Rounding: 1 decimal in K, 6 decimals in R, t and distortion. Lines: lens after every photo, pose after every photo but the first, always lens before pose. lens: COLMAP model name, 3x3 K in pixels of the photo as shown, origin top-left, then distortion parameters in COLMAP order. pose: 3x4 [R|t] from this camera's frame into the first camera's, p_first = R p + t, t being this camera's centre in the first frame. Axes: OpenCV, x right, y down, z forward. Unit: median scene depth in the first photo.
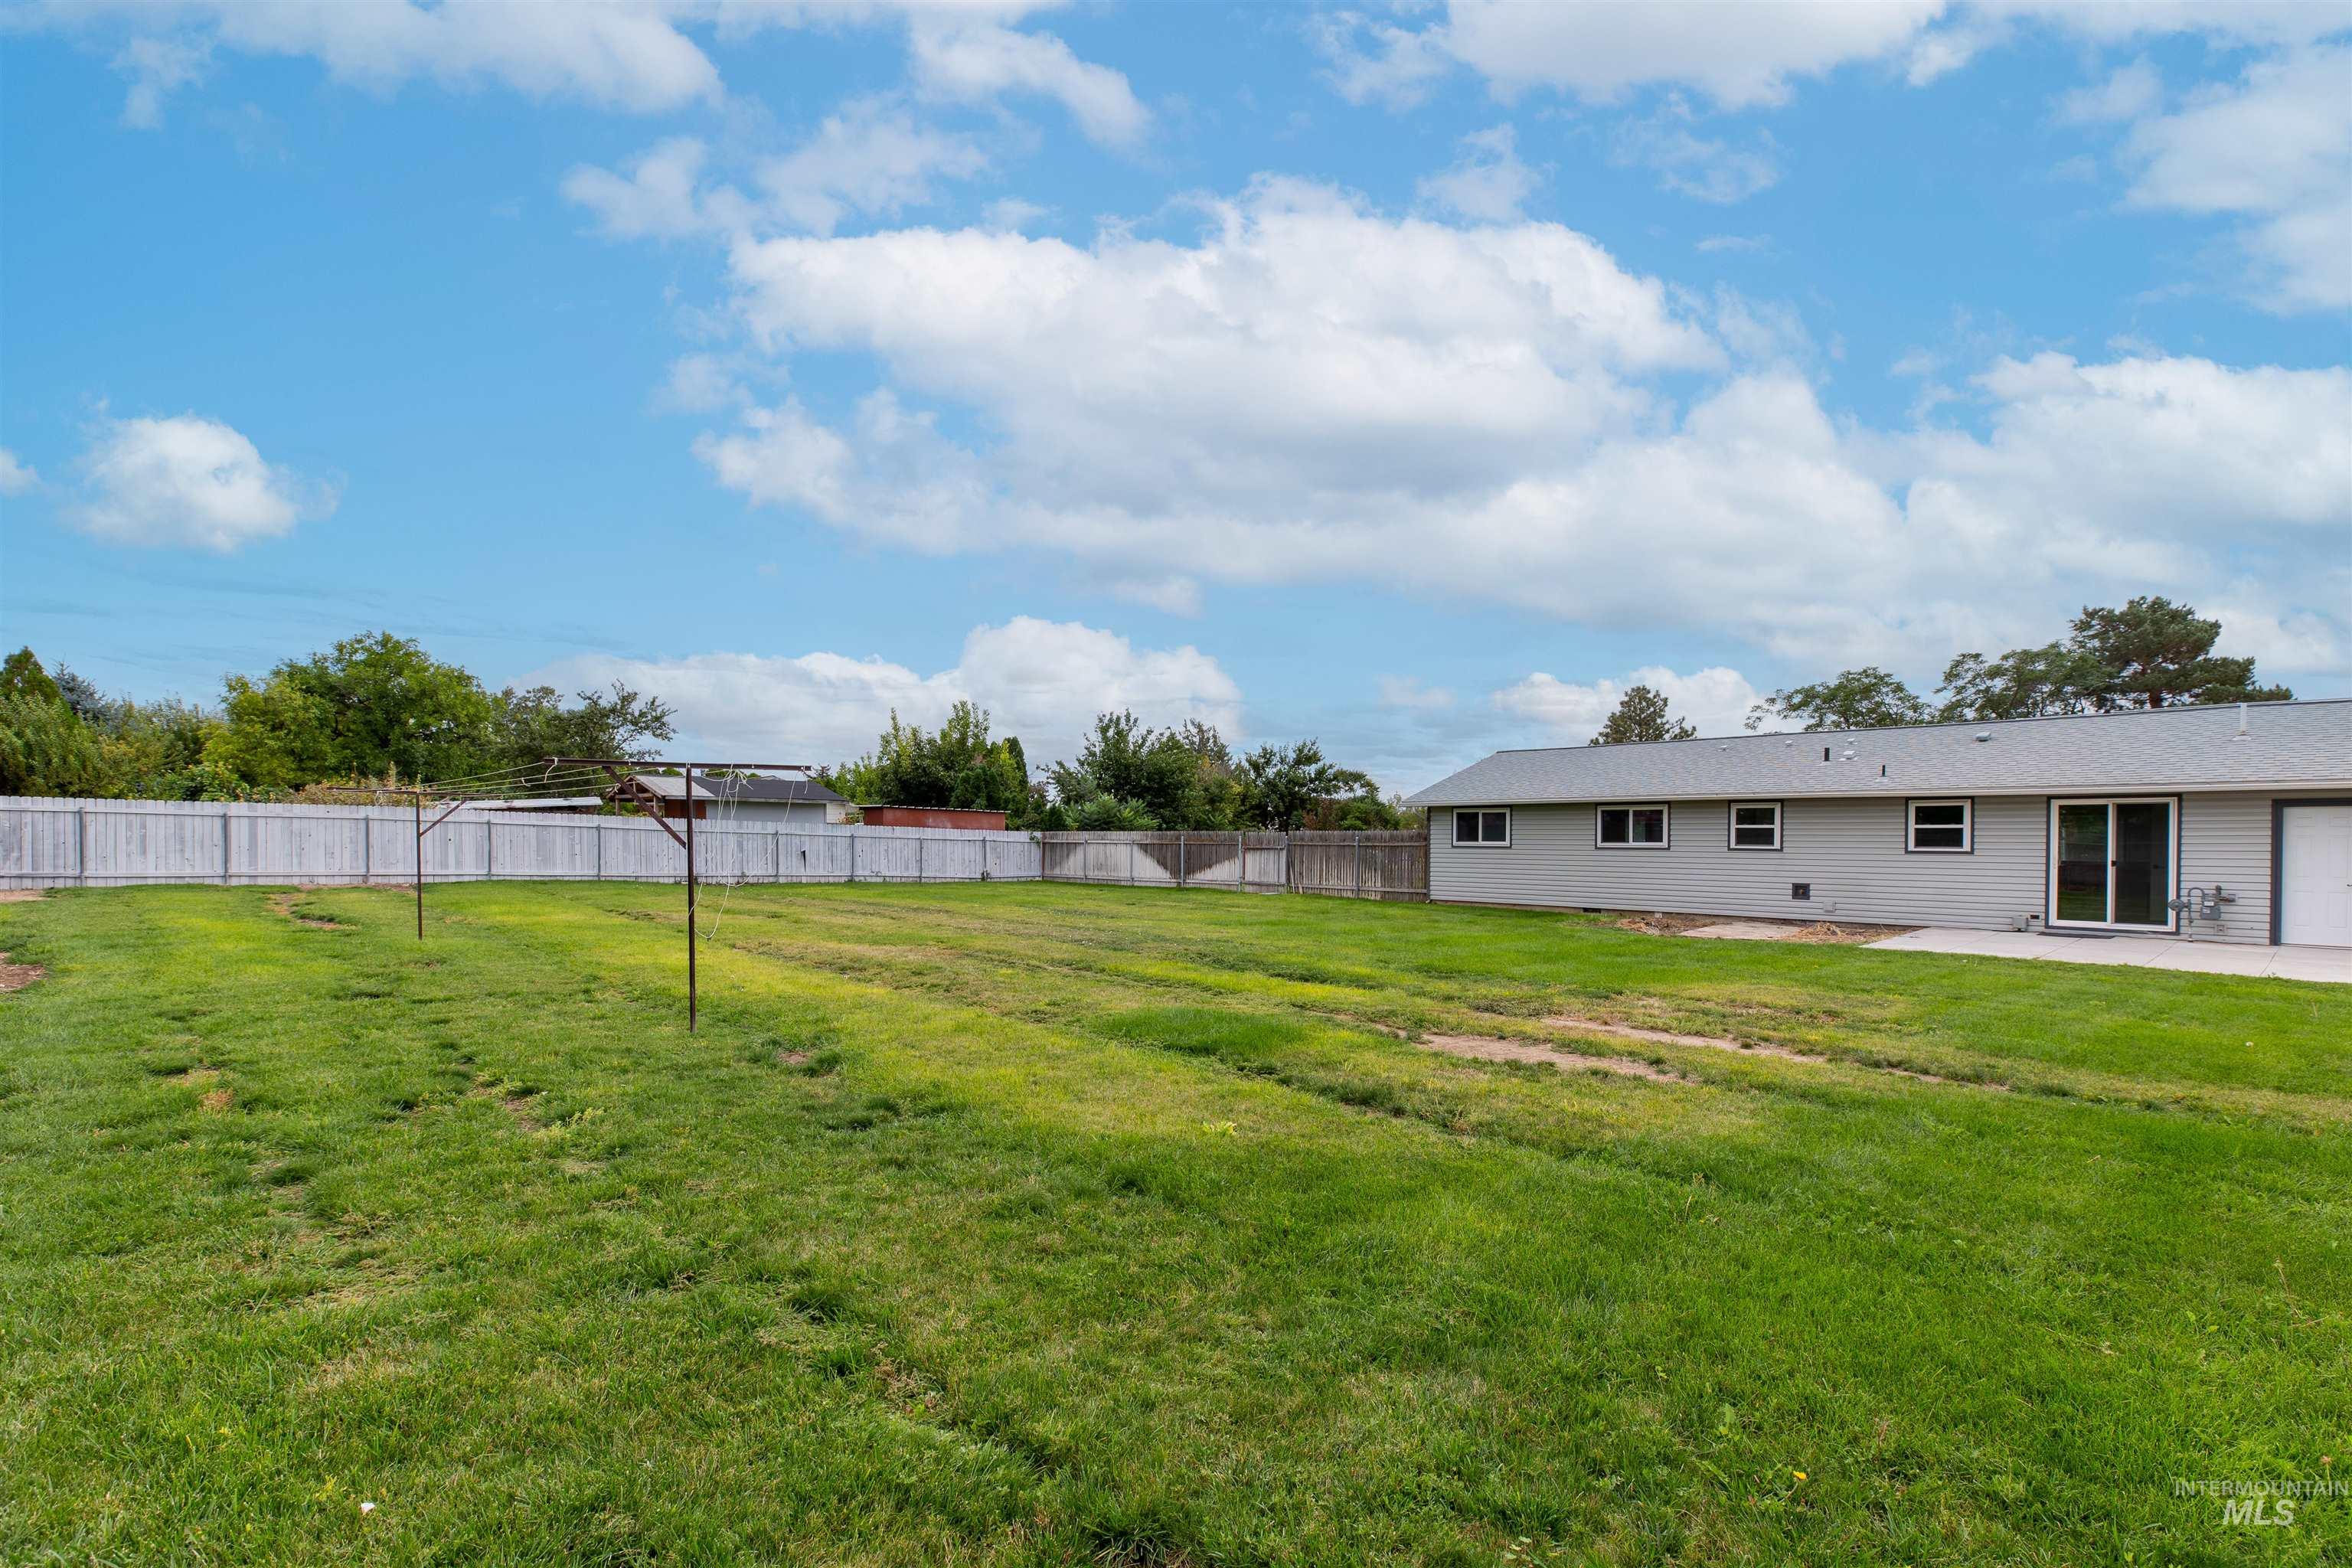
lens RADIAL K [[1071.5, 0, 1182.0], [0, 1071.5, 803.0], [0, 0, 1]] dist [0.002611, 0.000660]
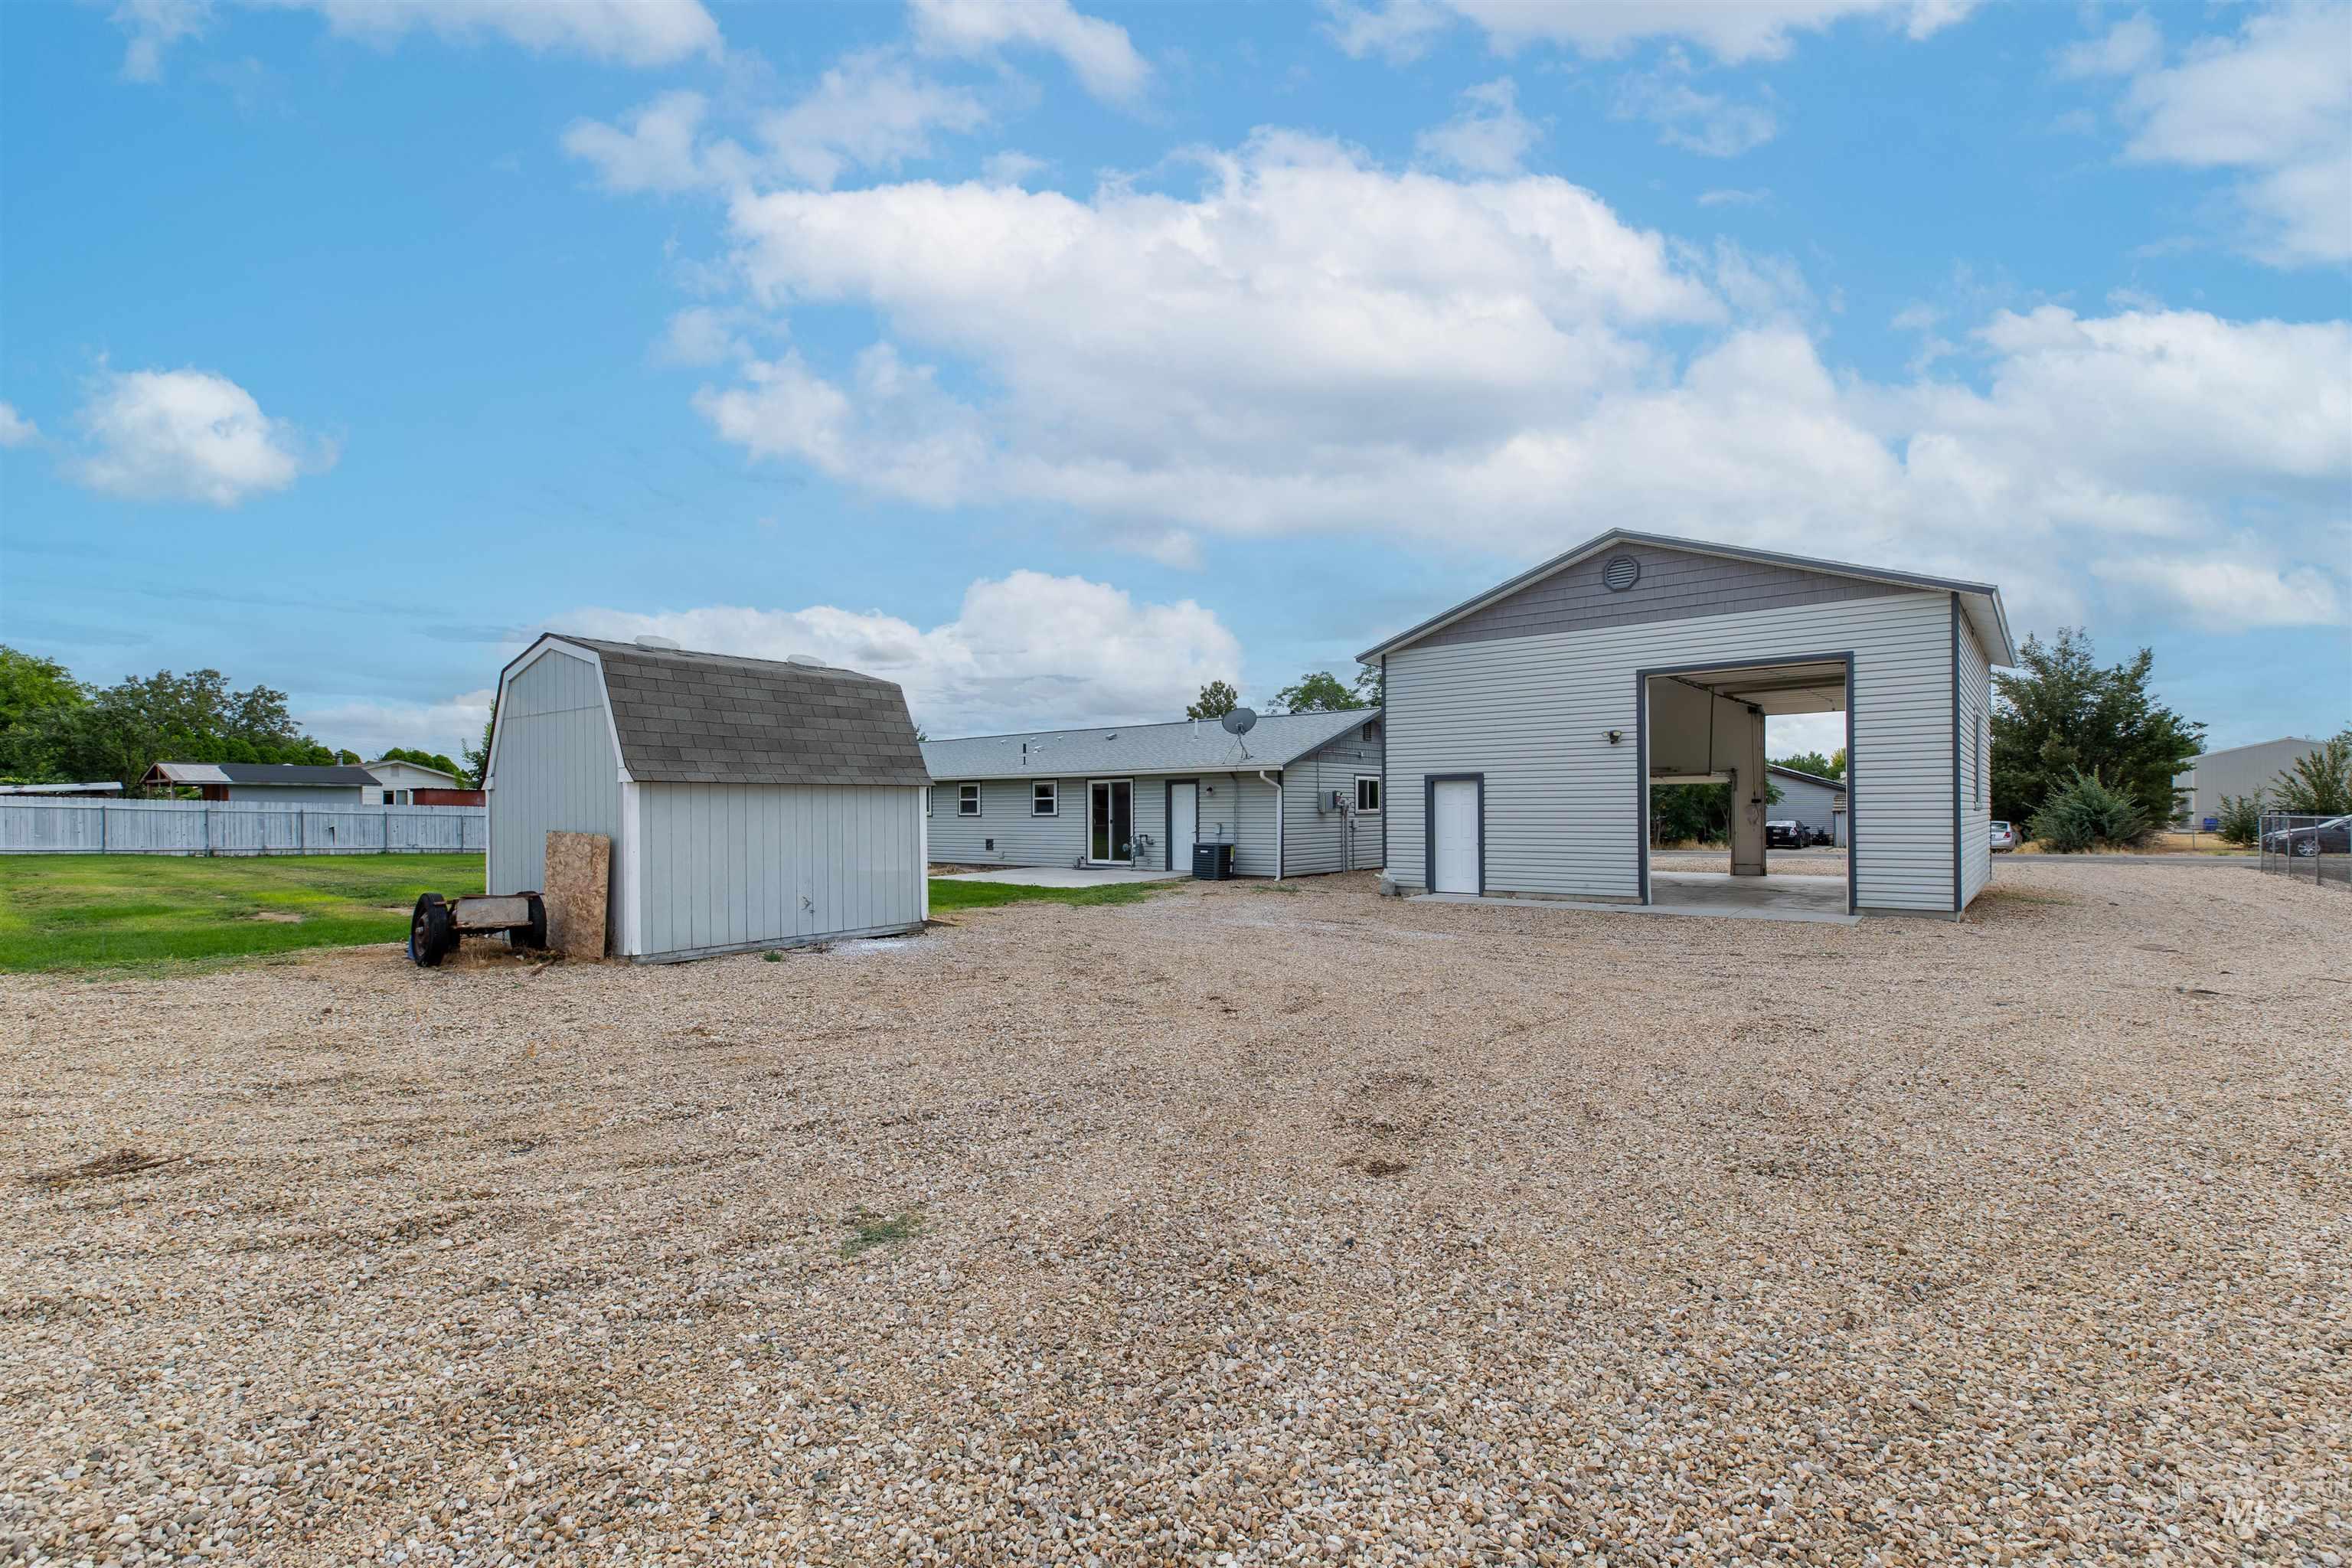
lens RADIAL K [[1071.5, 0, 1176.5], [0, 1071.5, 784.8], [0, 0, 1]] dist [0.002611, 0.000660]
pose [[0.991376, -0.007545, 0.130832, 0.455522], [0.006809, 0.999958, 0.006073, -0.002321], [-0.130872, -0.005130, 0.991386, -0.305337]]
